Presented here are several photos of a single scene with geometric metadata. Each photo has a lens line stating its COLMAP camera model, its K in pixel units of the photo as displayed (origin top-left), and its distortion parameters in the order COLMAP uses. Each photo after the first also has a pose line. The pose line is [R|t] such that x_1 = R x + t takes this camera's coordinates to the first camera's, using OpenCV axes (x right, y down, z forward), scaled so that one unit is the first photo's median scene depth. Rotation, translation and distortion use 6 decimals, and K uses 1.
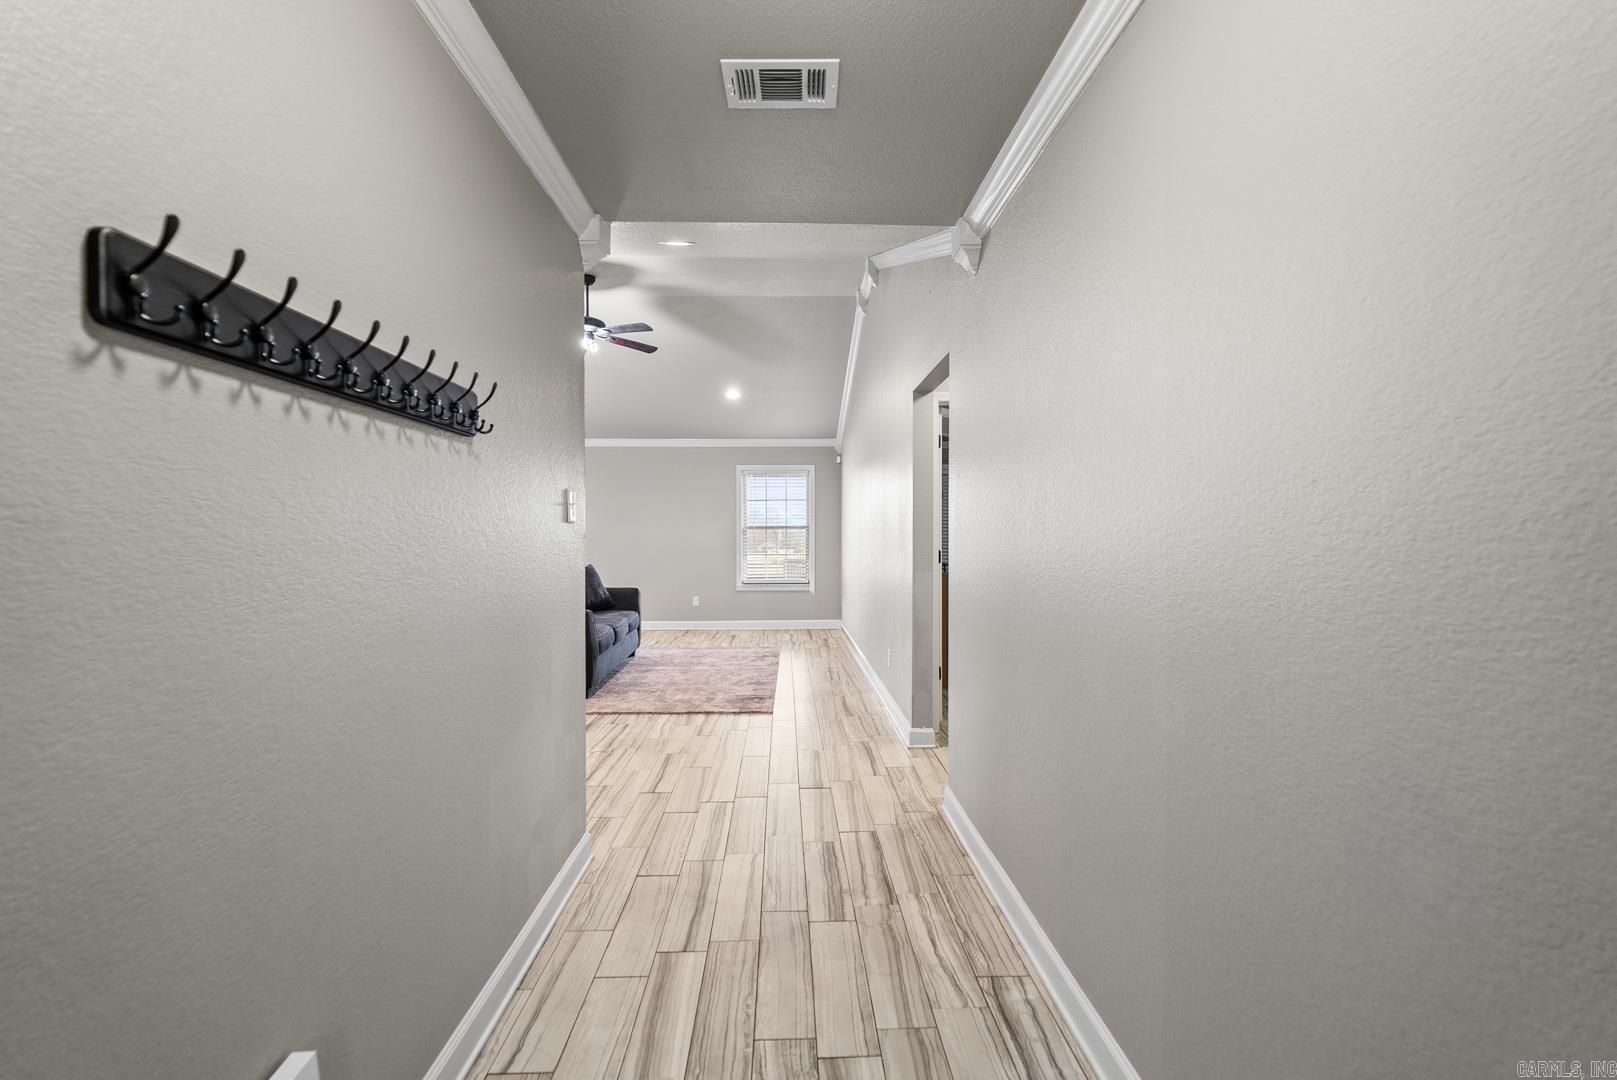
lens RADIAL K [[728.8, 0, 820.2], [0, 728.8, 536.0], [0, 0, 1]] dist [-0.006074, 0.000242]
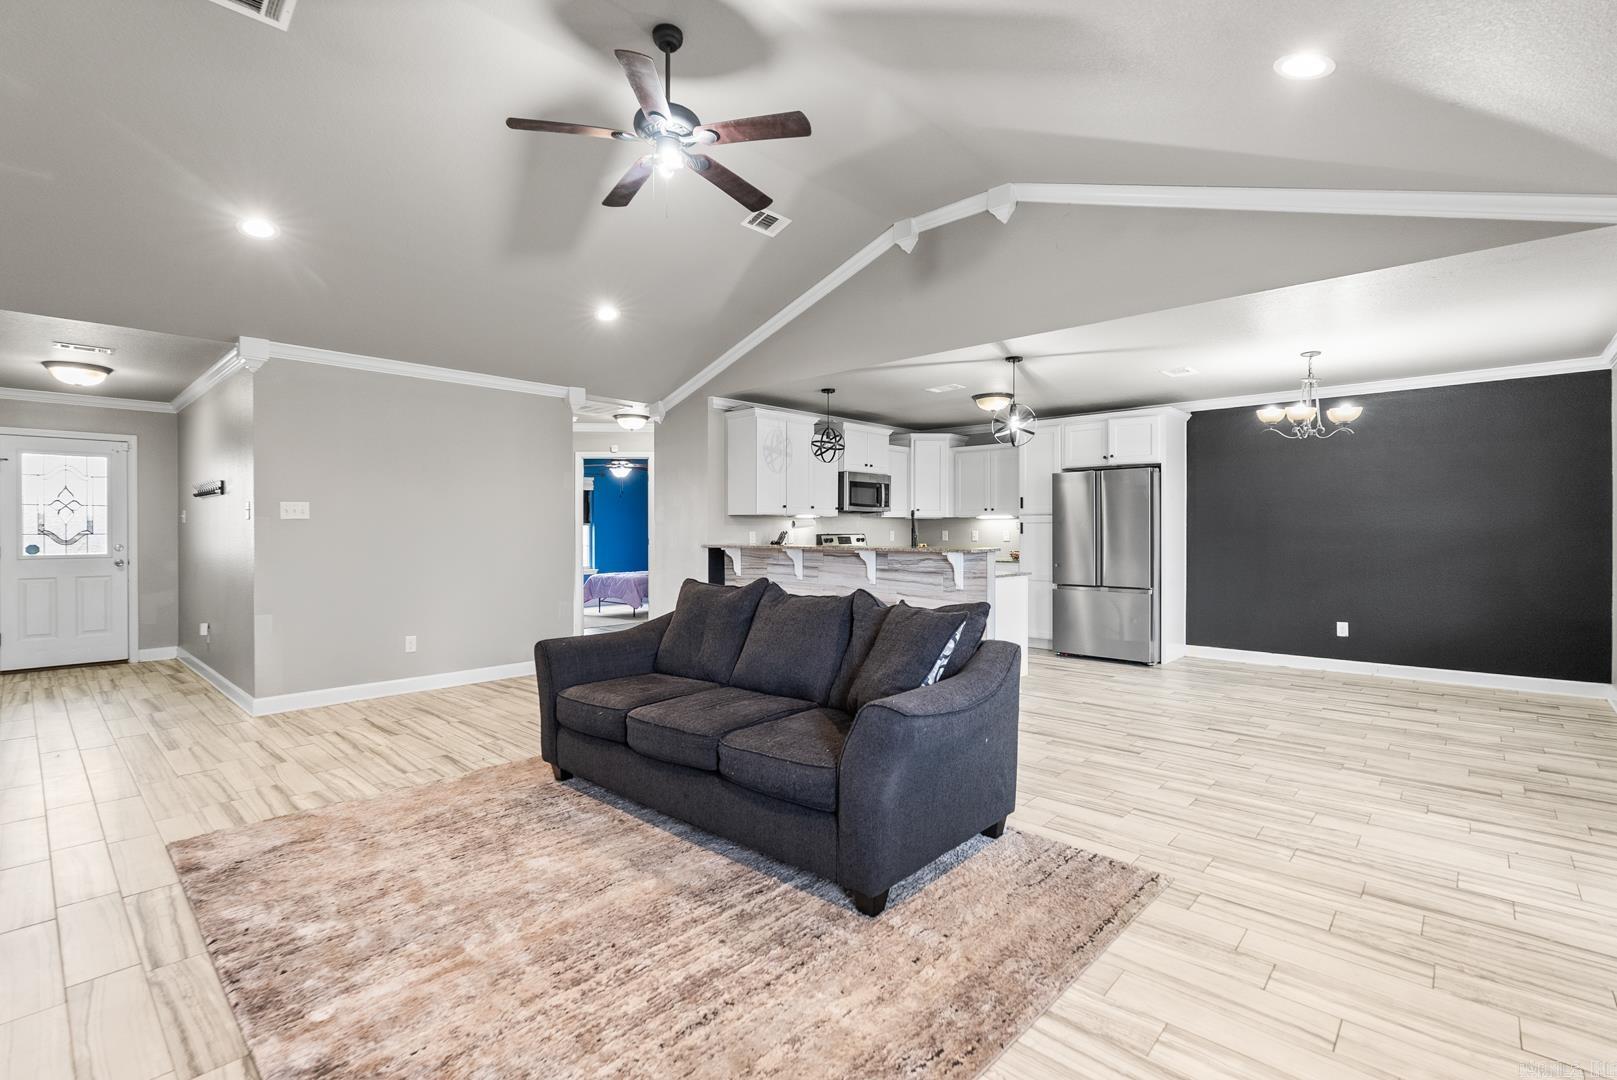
lens RADIAL K [[728.8, 0, 814.2], [0, 728.8, 534.5], [0, 0, 1]] dist [-0.006074, 0.000242]
pose [[-0.711963, 0.010135, -0.702144, -0.022592], [0.002164, 0.999923, 0.012239, -0.003111], [0.702214, 0.007195, -0.711930, 1.285151]]
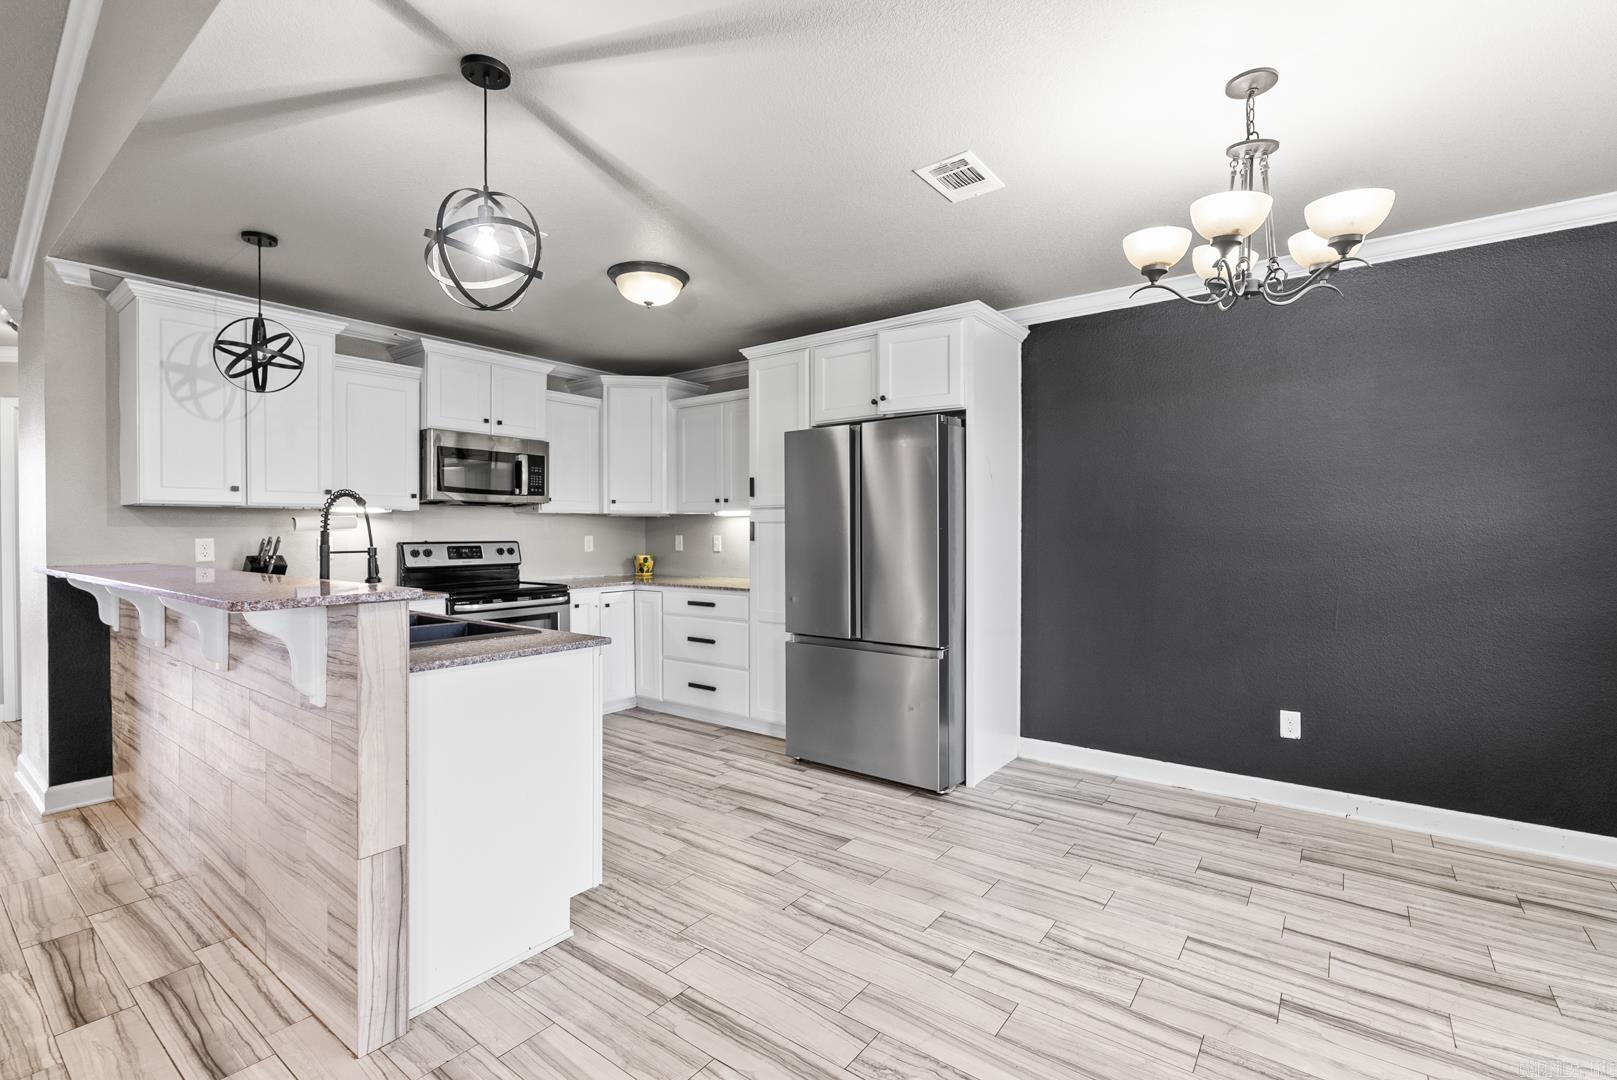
lens RADIAL K [[728.8, 0, 808.9], [0, 728.8, 537.7], [0, 0, 1]] dist [-0.006074, 0.000242]
pose [[-0.642305, 0.011402, -0.766364, -0.574038], [0.001460, 0.999906, 0.013653, -0.001899], [0.766447, 0.007651, -0.642261, 1.163473]]
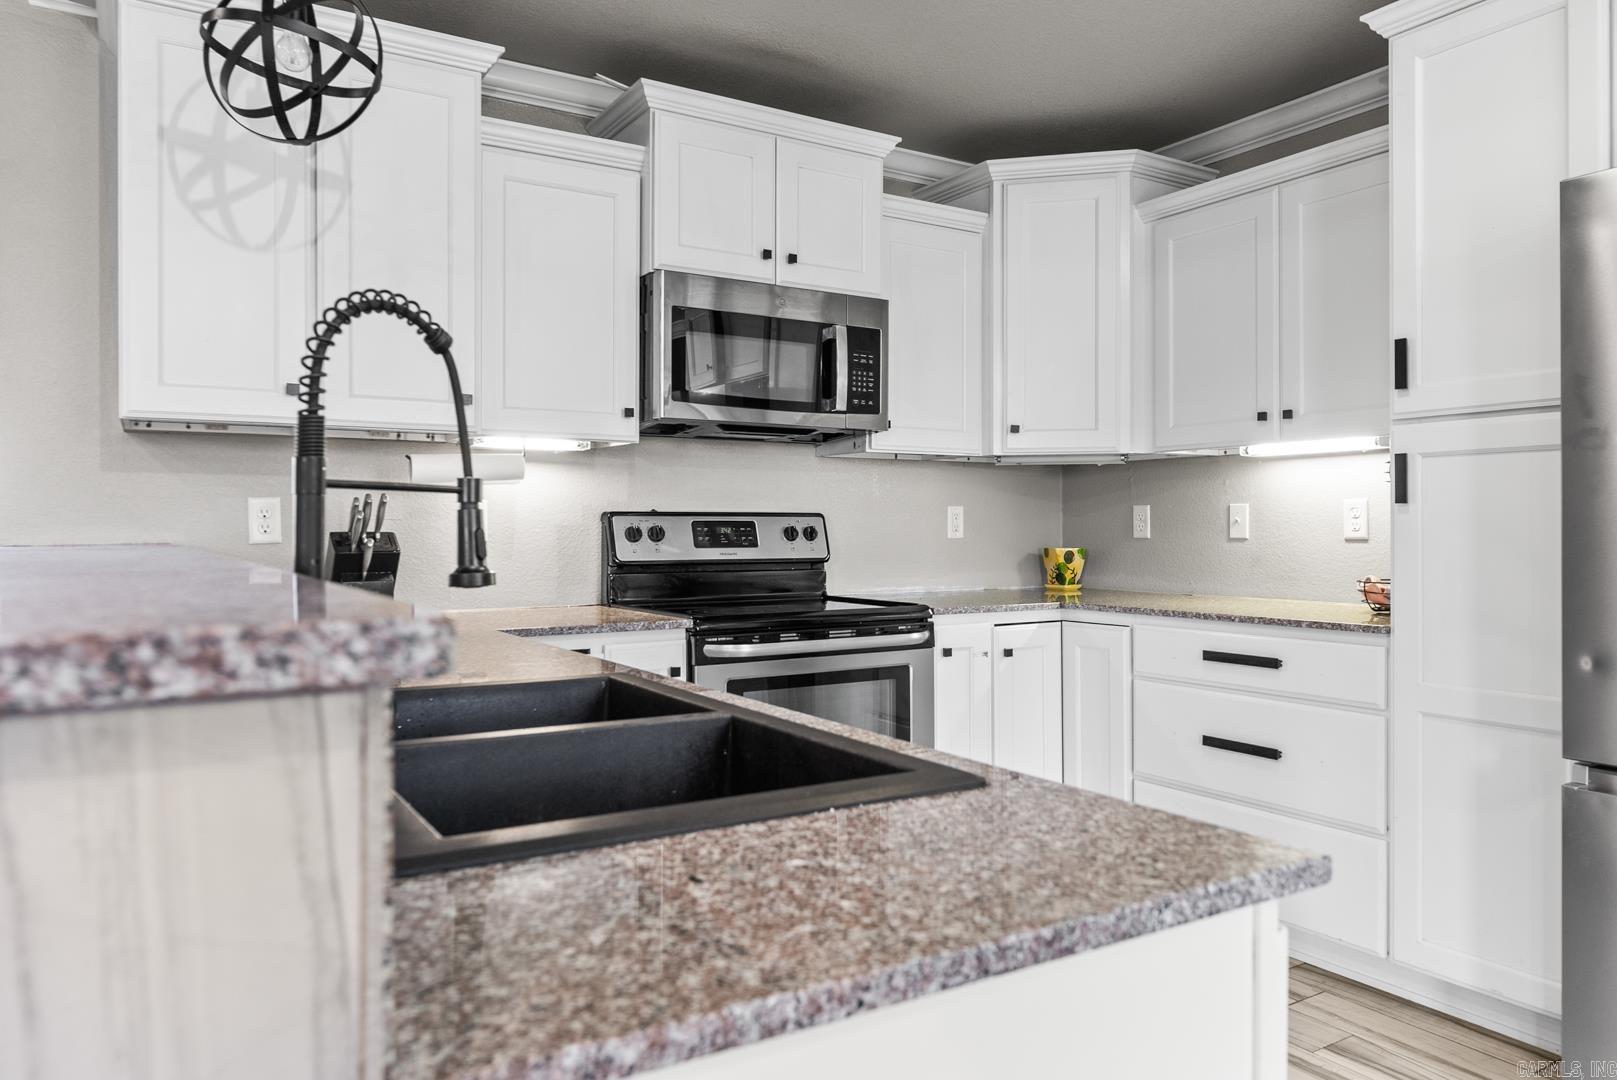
lens RADIAL K [[1113.1, 0, 809.8], [0, 1113.1, 527.6], [0, 0, 1]] dist [0.003899, -0.000816]
pose [[-0.873714, 0.005142, -0.486412, -0.674174], [0.003046, 0.999982, 0.005099, 0.015254], [0.486430, 0.002973, -0.873715, 0.945802]]
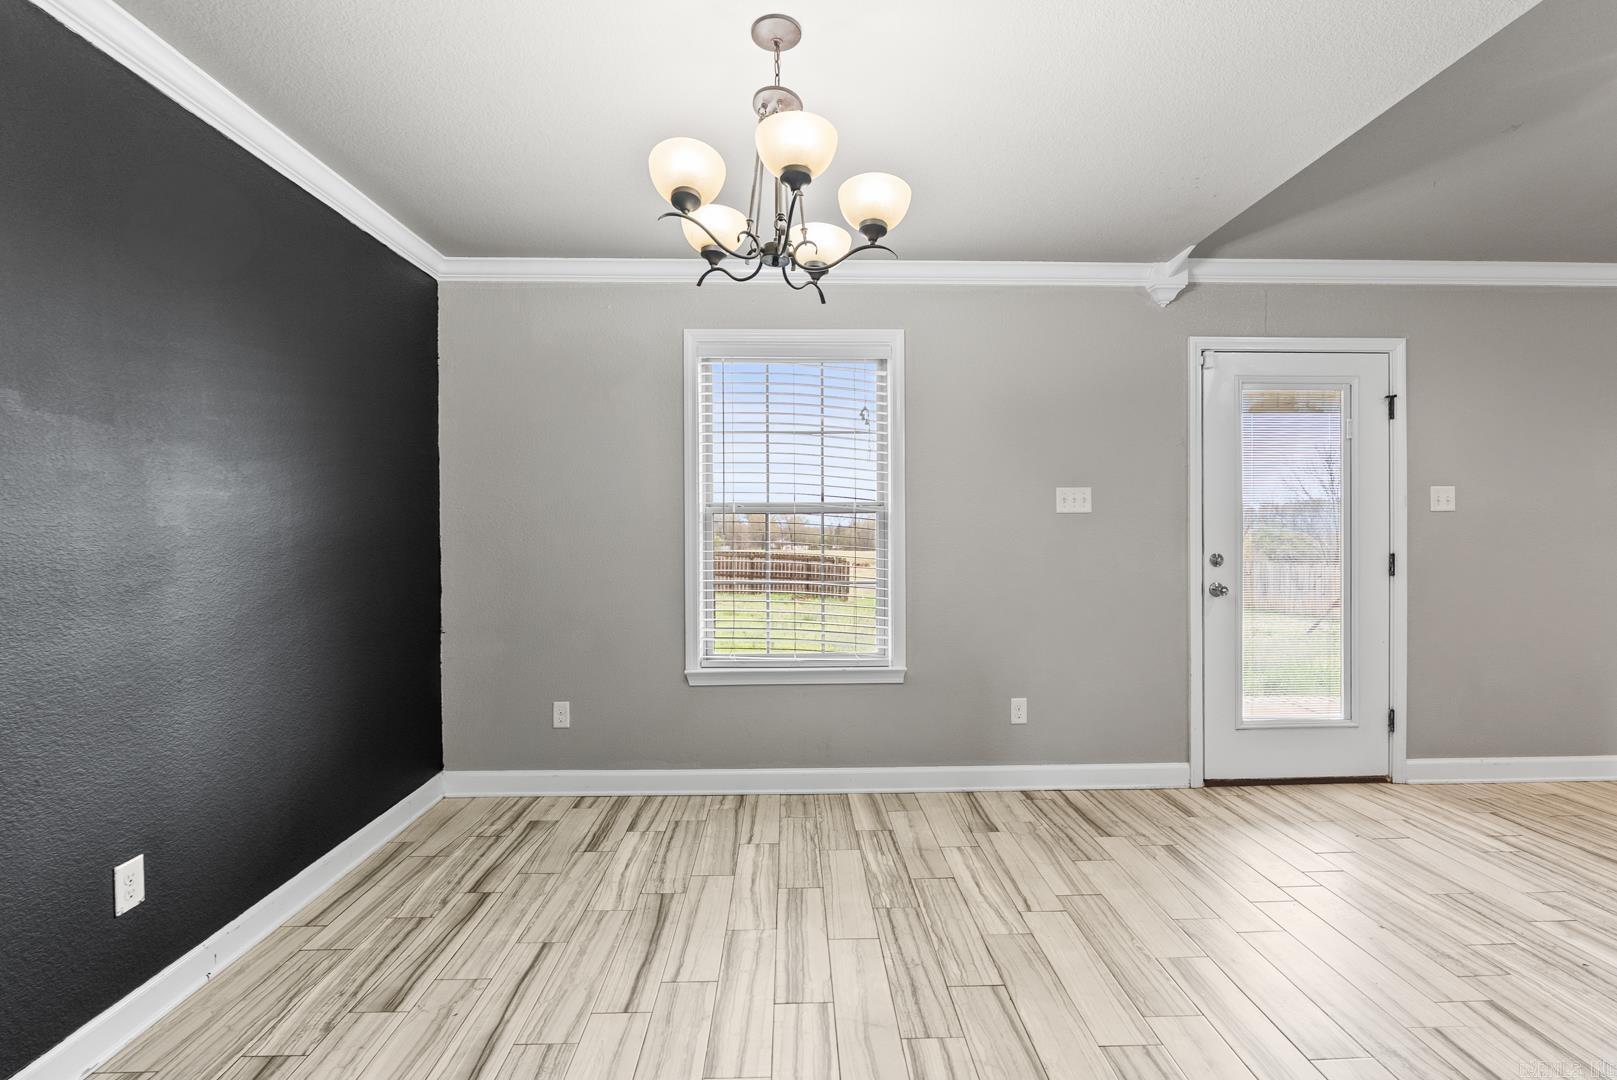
lens RADIAL K [[728.8, 0, 809.7], [0, 728.8, 531.3], [0, 0, 1]] dist [-0.006074, 0.000242]
pose [[0.999819, -0.001649, -0.018961, -0.893738], [0.001662, 0.999998, 0.000641, 0.001910], [0.018960, -0.000673, 0.999820, 0.846060]]
